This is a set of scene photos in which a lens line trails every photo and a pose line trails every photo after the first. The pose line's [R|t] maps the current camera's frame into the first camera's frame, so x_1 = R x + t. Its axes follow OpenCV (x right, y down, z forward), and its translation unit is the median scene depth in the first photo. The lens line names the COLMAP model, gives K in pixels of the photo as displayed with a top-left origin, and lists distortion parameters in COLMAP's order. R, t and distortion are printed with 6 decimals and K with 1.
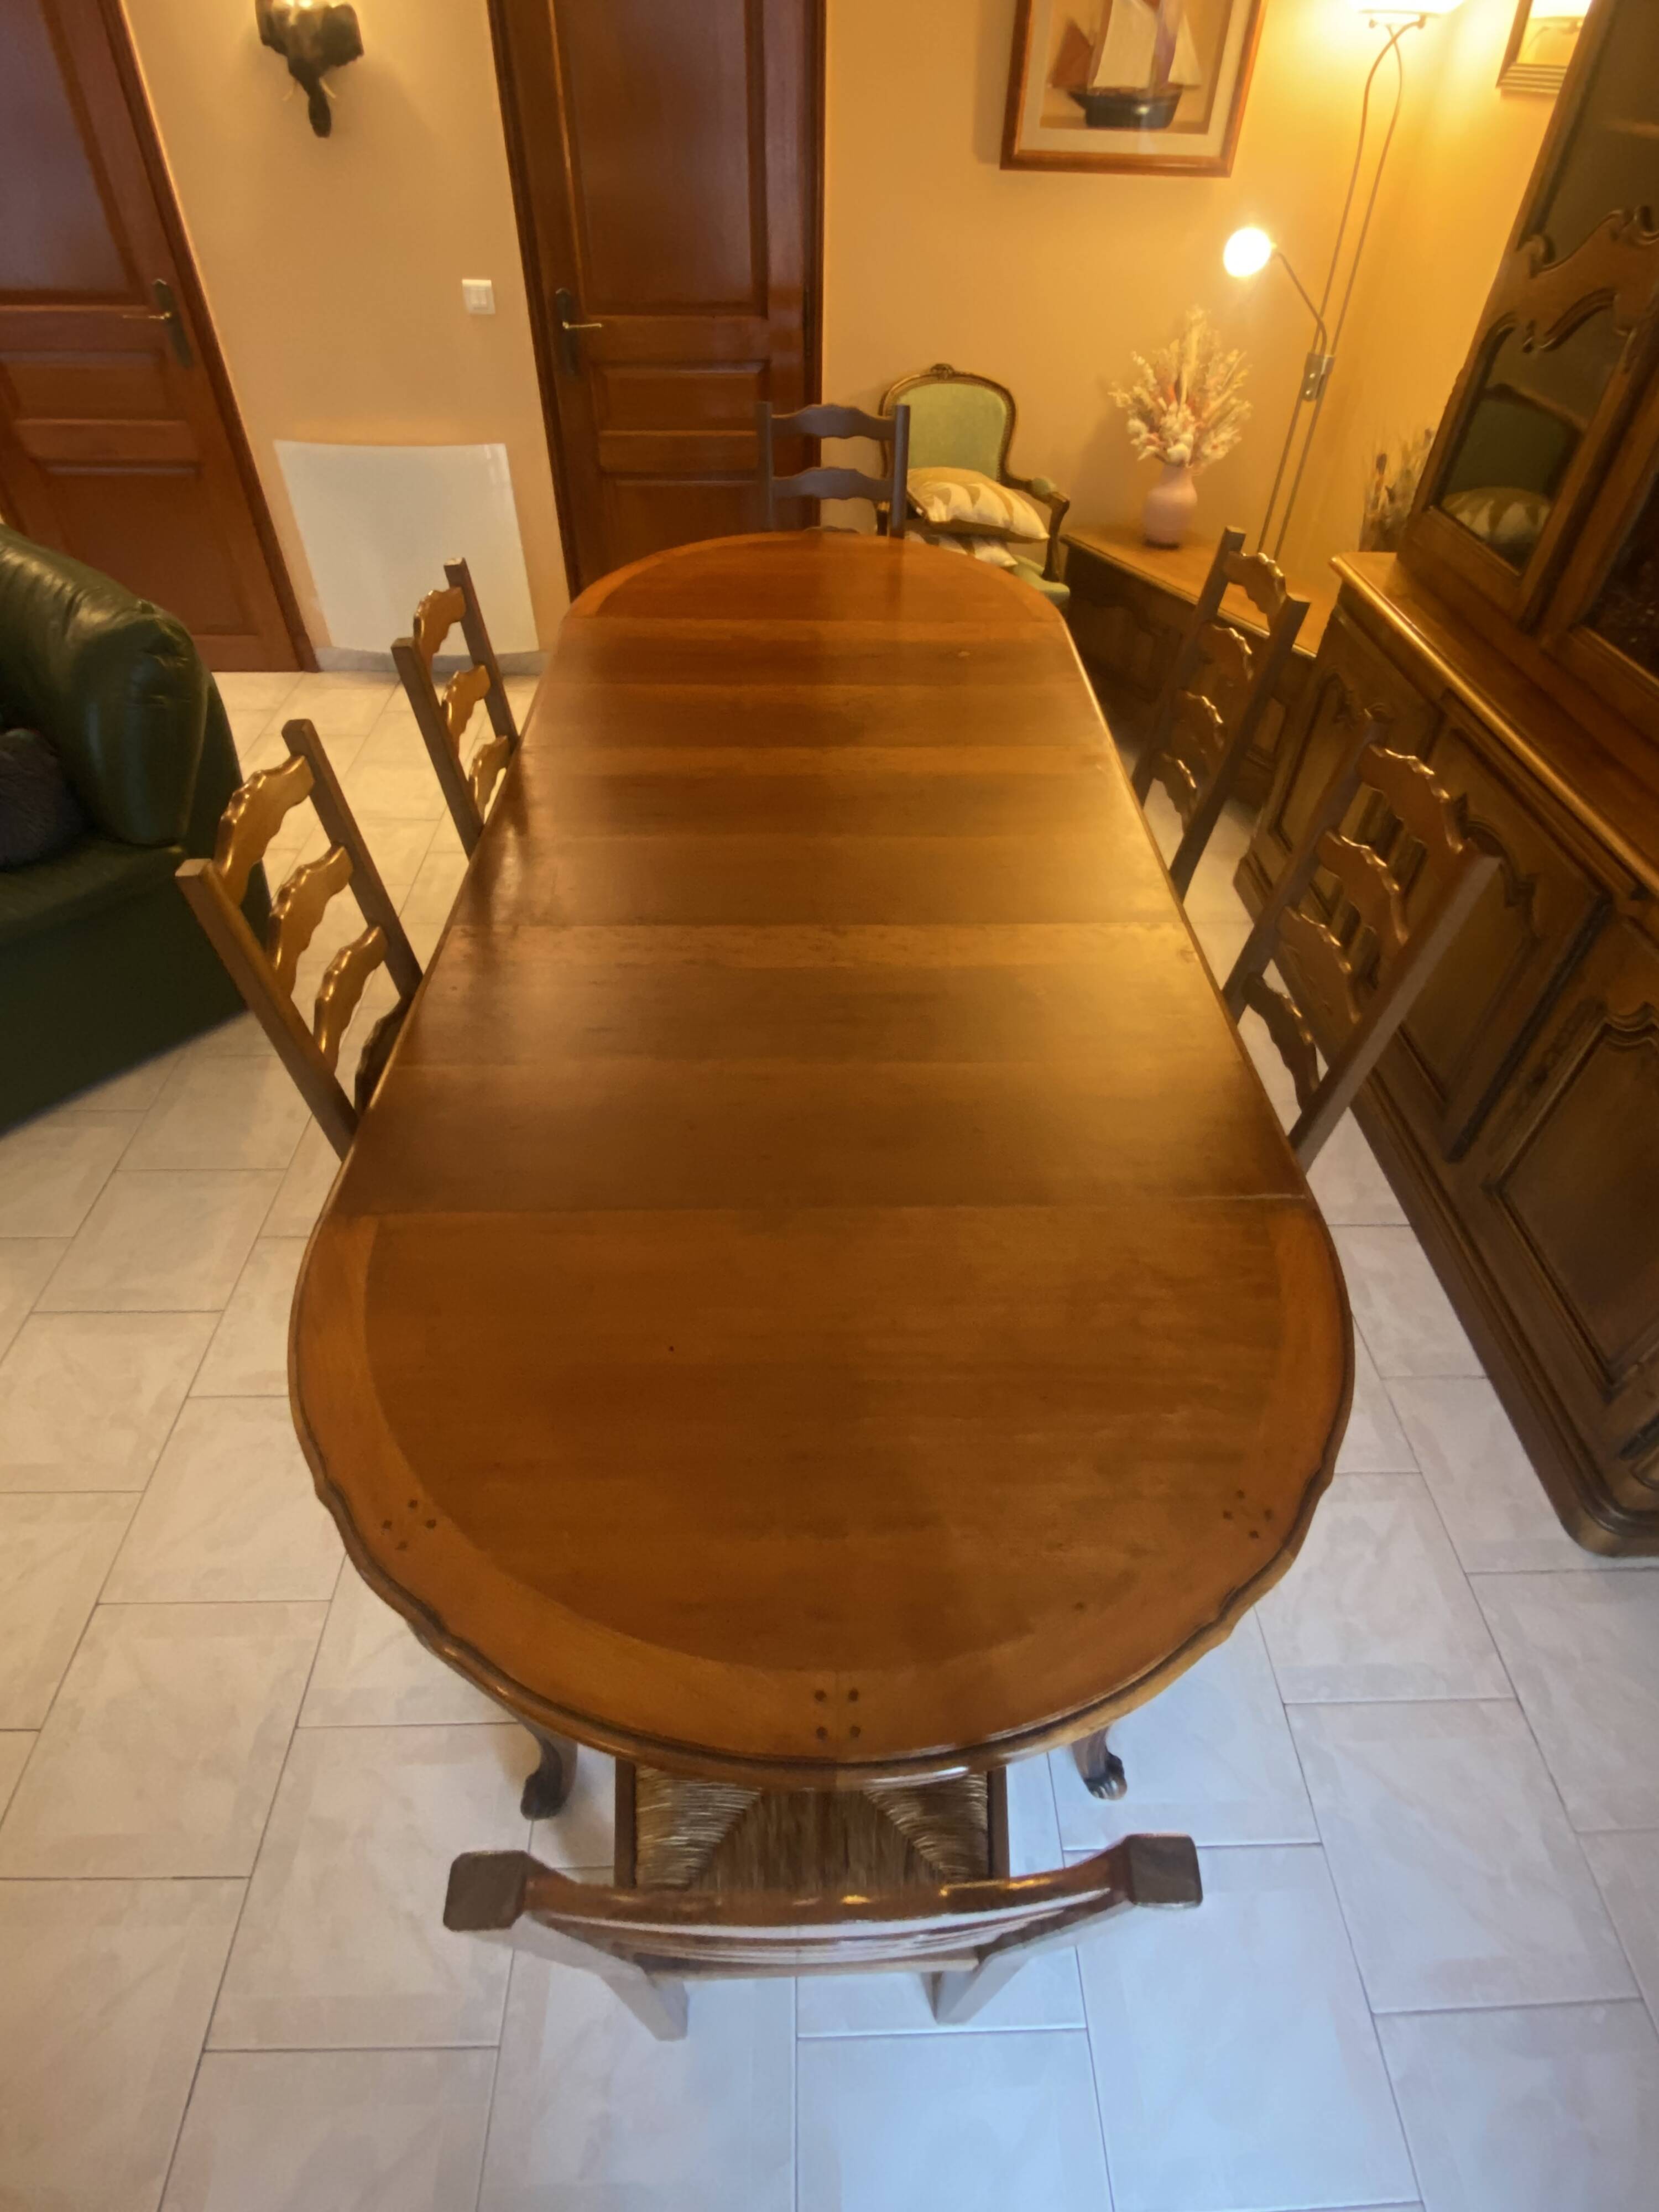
lens RADIAL K [[1104.2, 0, 834.9], [0, 1104.2, 1106.4], [0, 0, 1]] dist [0.002008, -0.012531]
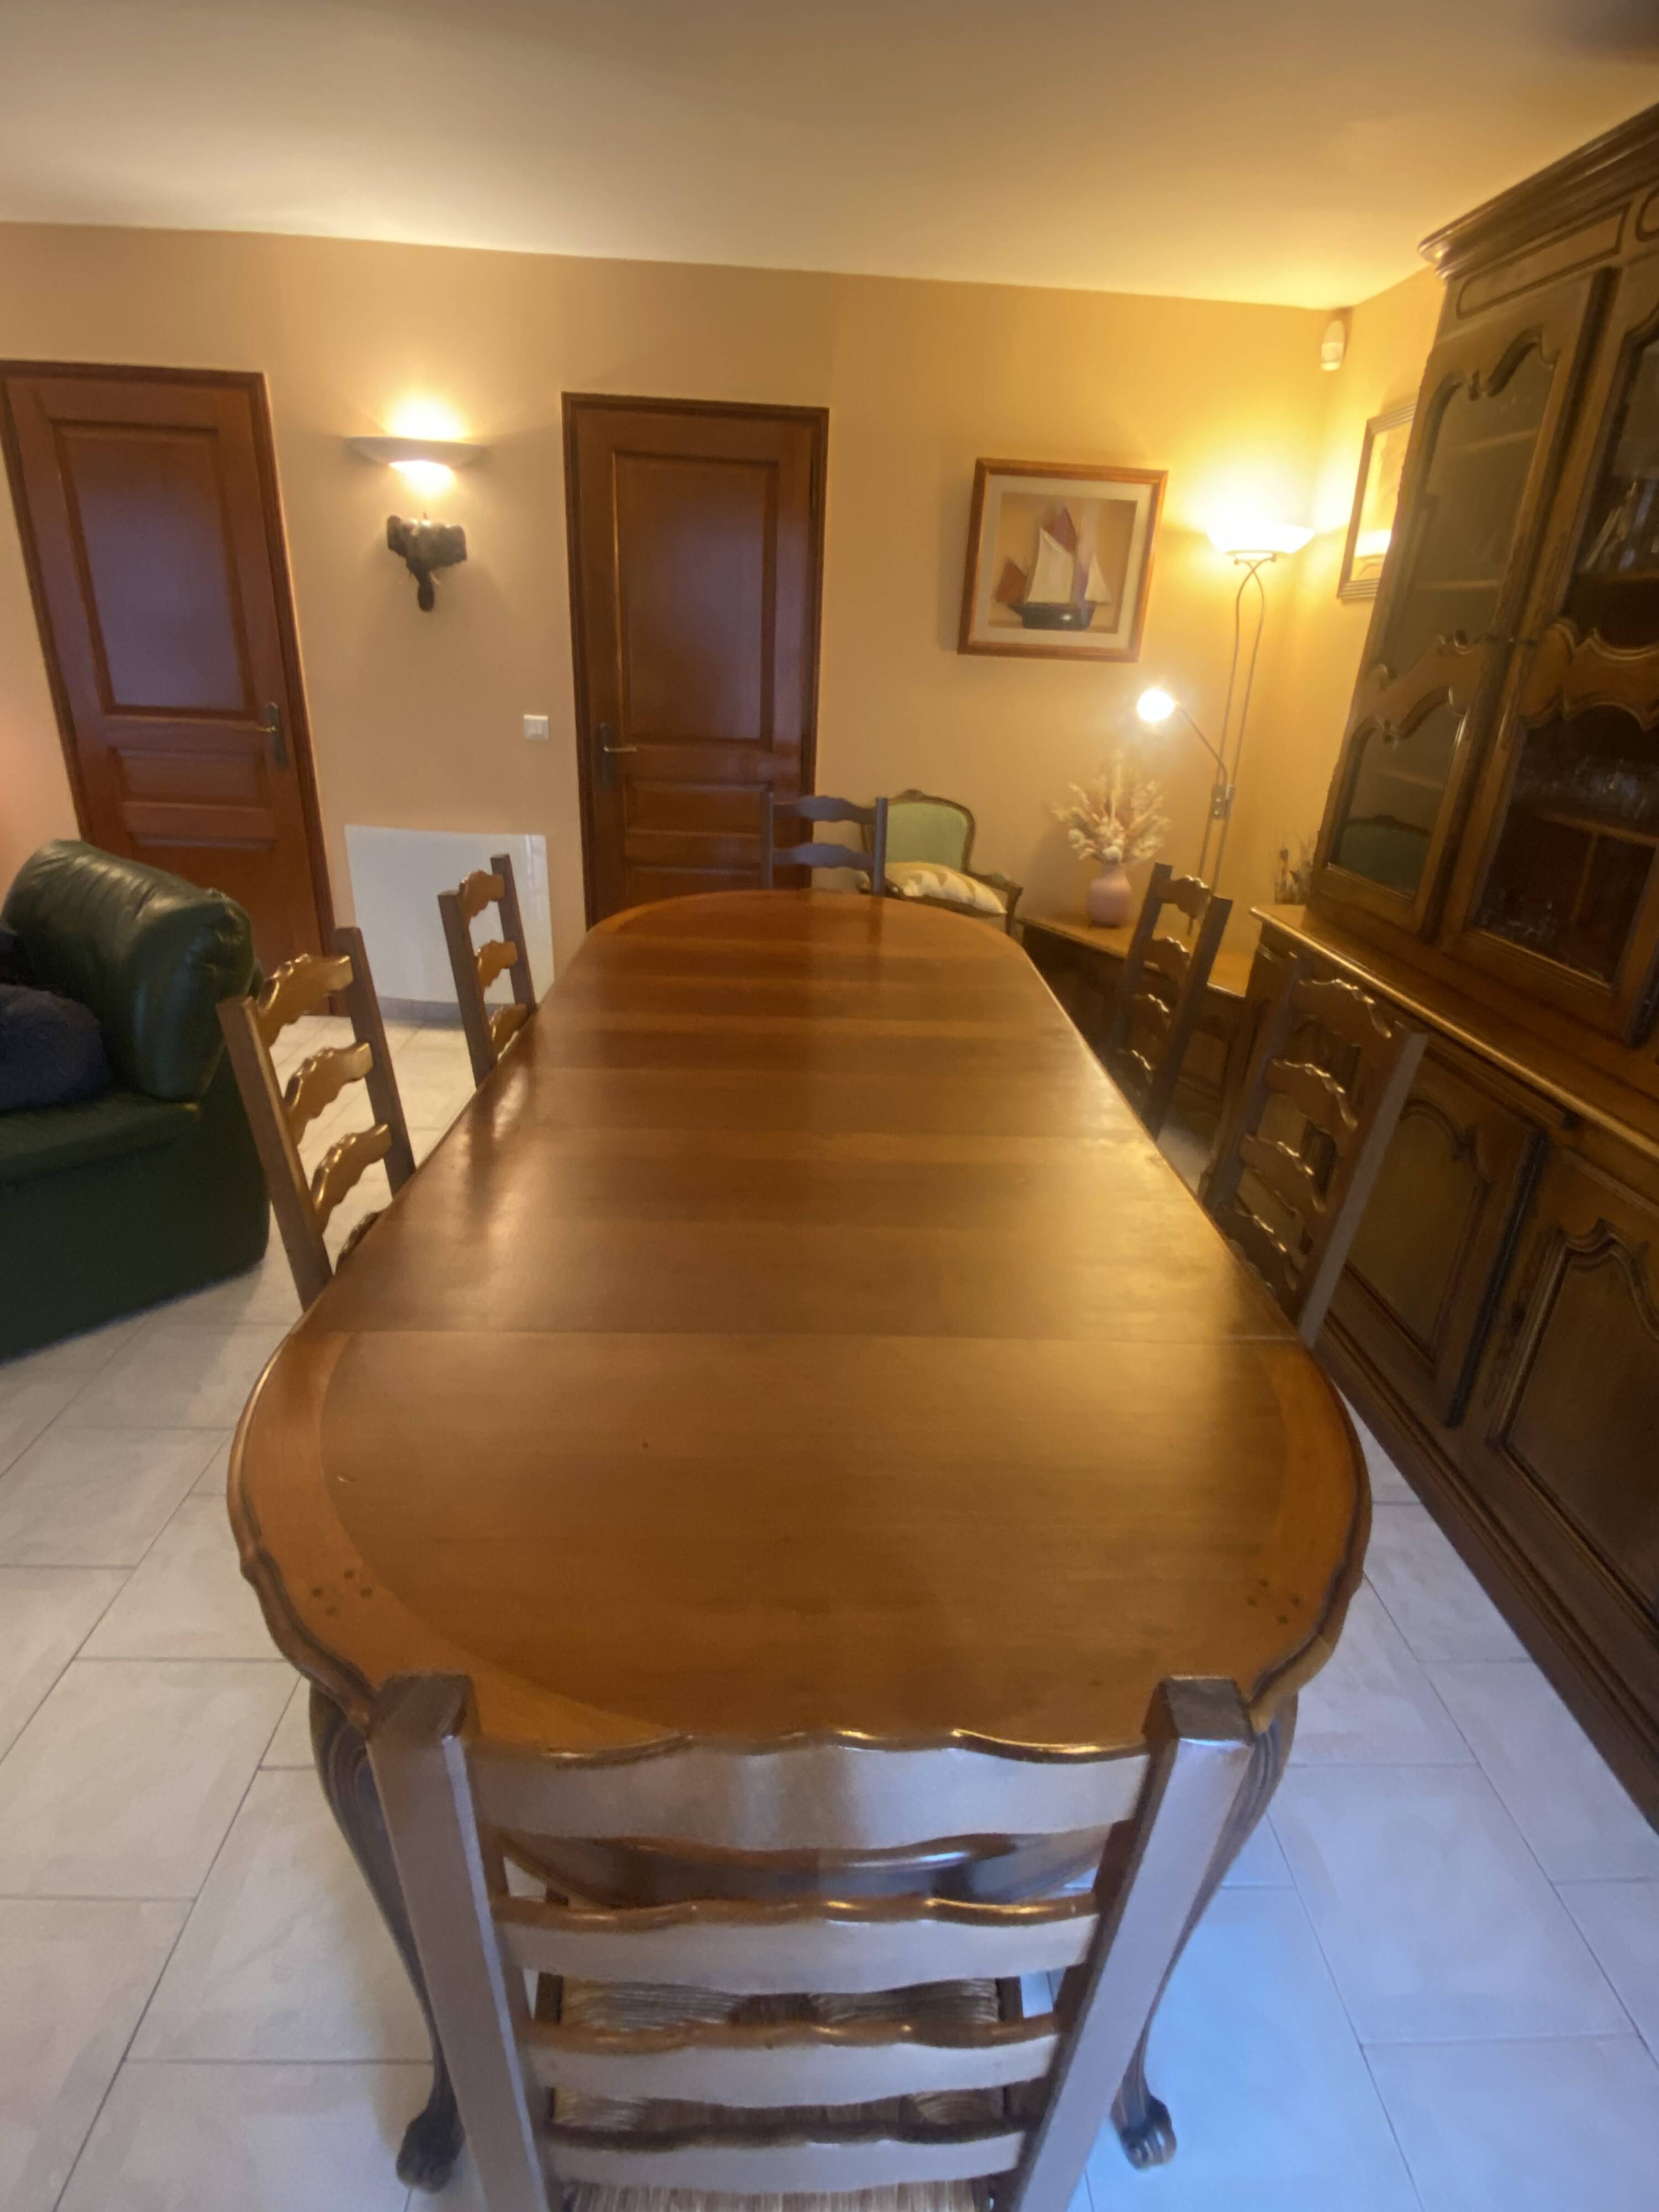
lens RADIAL K [[1093.1, 0, 835.5], [0, 1093.1, 1108.7], [0, 0, 1]] dist [0.011532, -0.019174]
pose [[0.999602, 0.020927, 0.018940, -0.003780], [-0.012629, 0.931723, -0.362951, 0.106927], [-0.025243, 0.362567, 0.931616, 0.010581]]
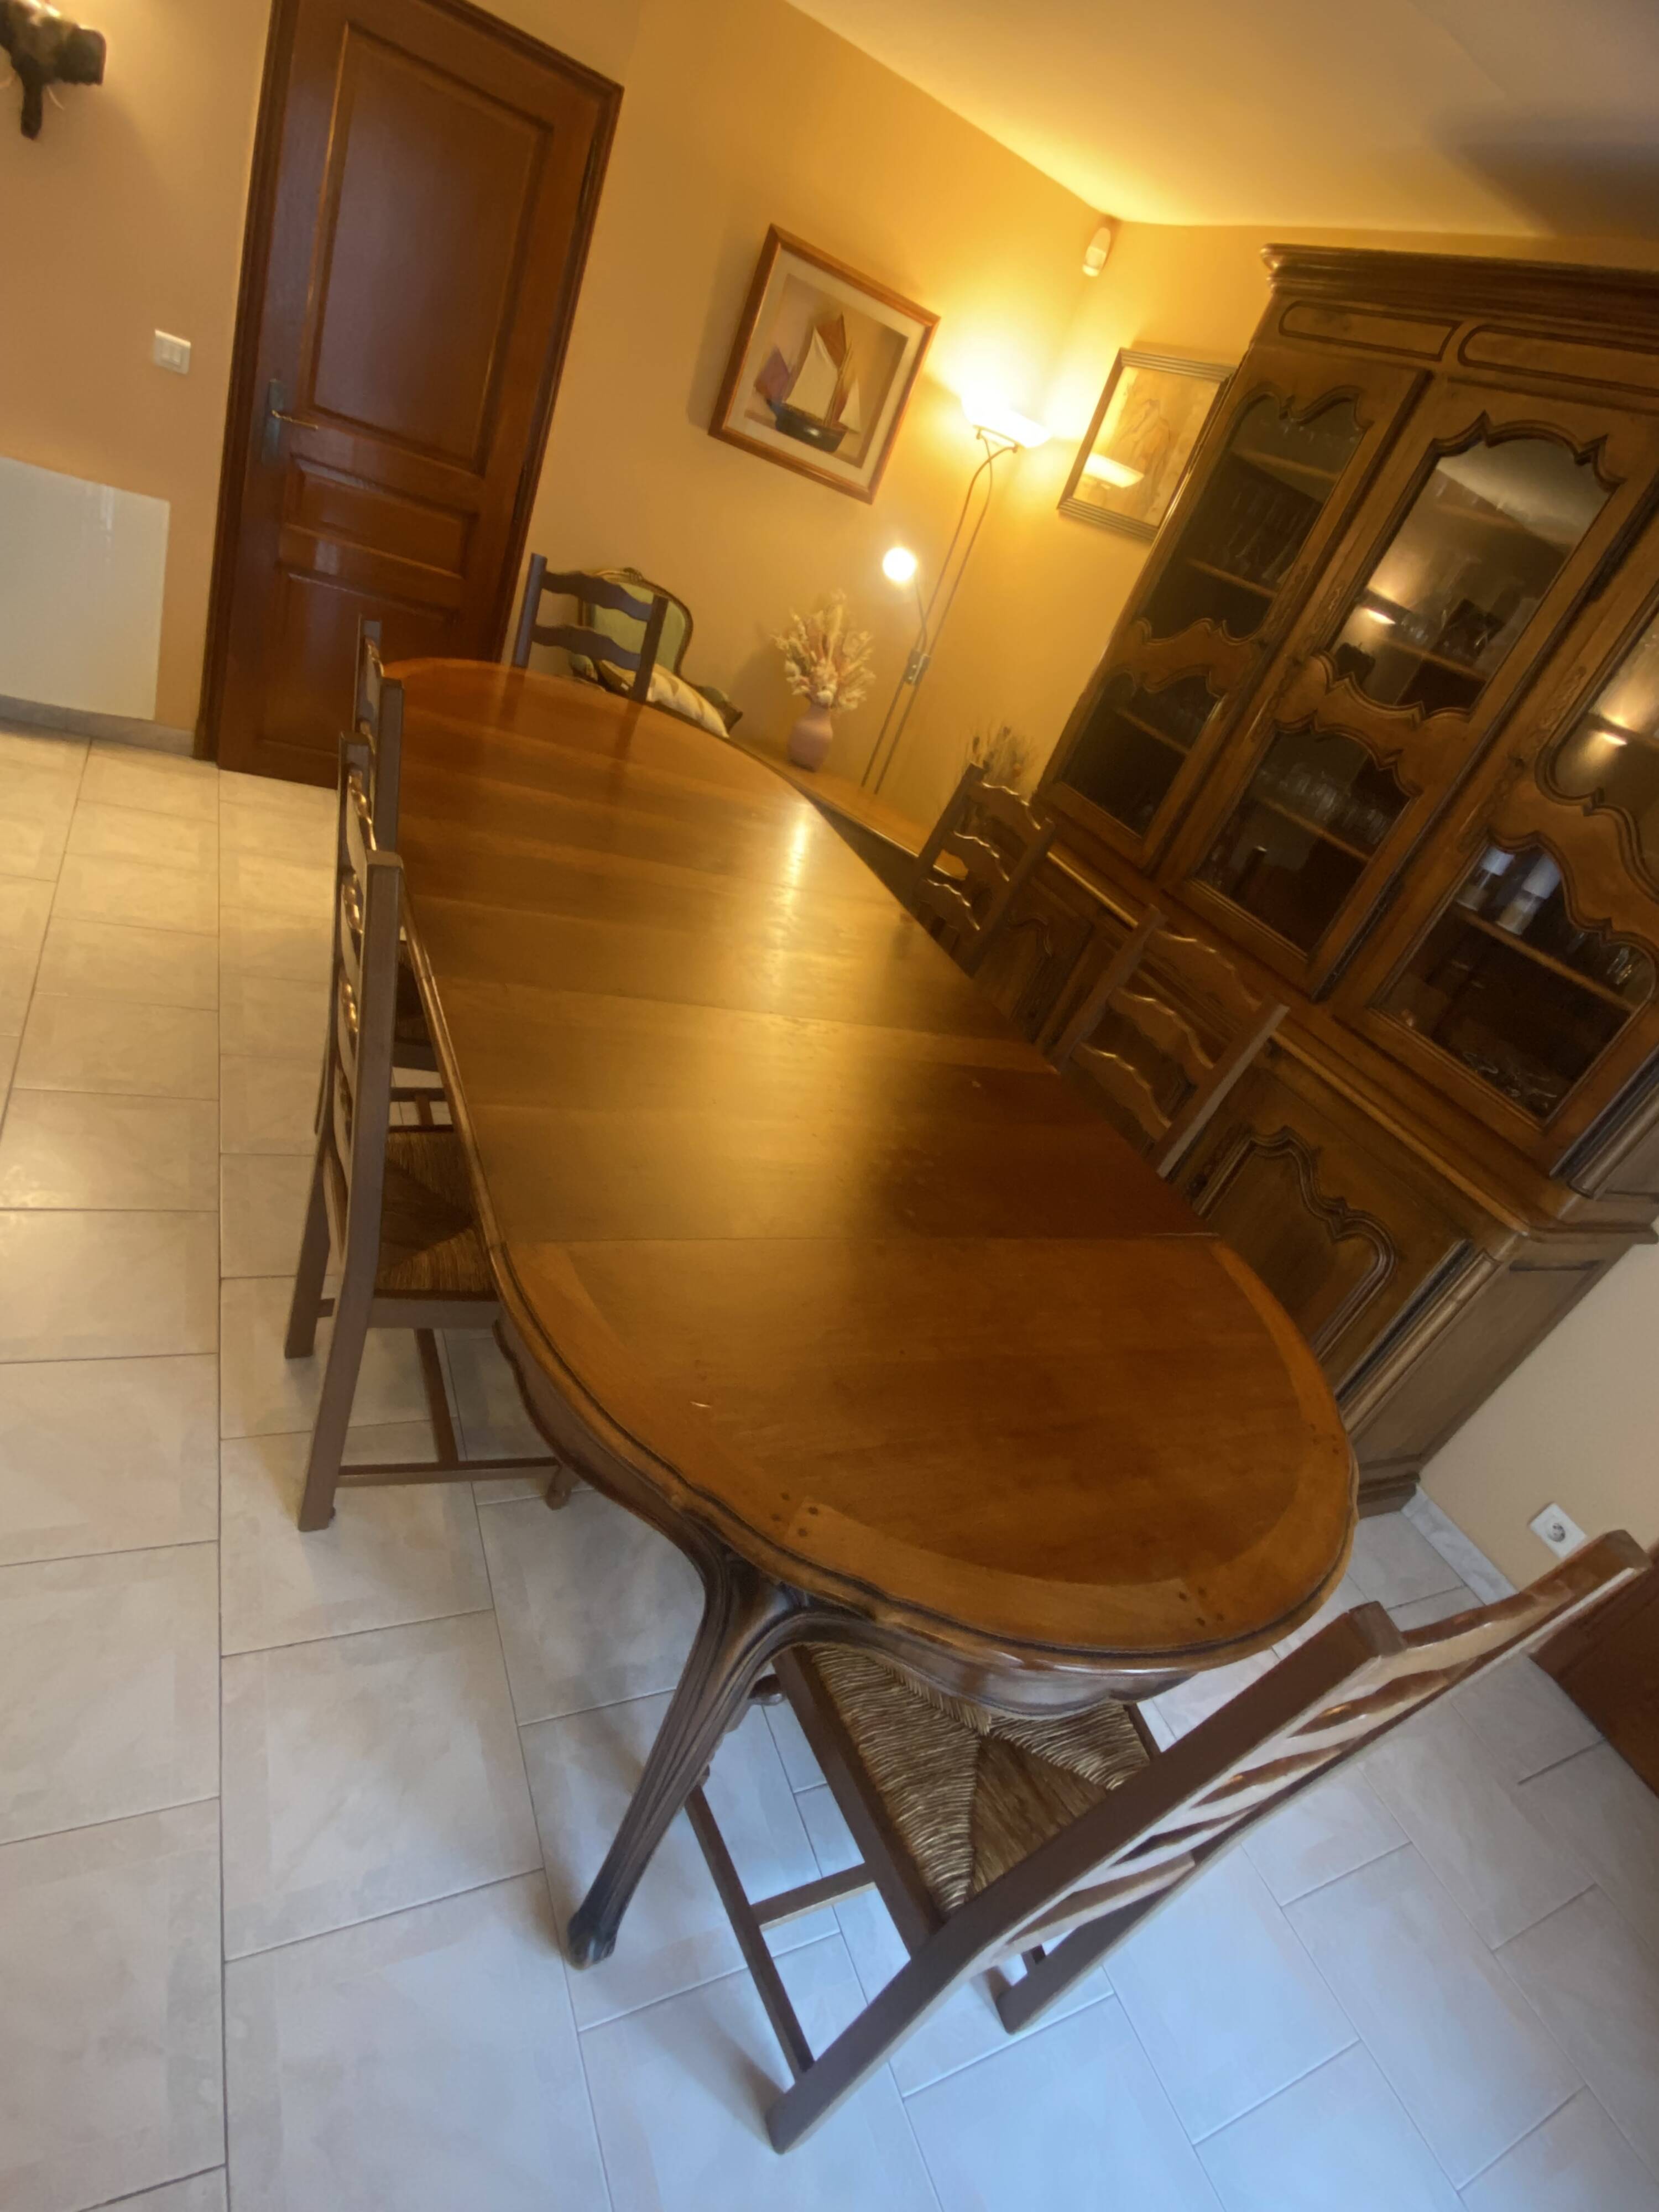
lens RADIAL K [[1093.1, 0, 841.6], [0, 1093.1, 1111.4], [0, 0, 1]] dist [0.011532, -0.019174]
pose [[0.864145, 0.062114, 0.499396, -0.279023], [0.020677, 0.987133, -0.158557, 0.058266], [-0.502819, 0.147342, 0.851742, 0.030743]]
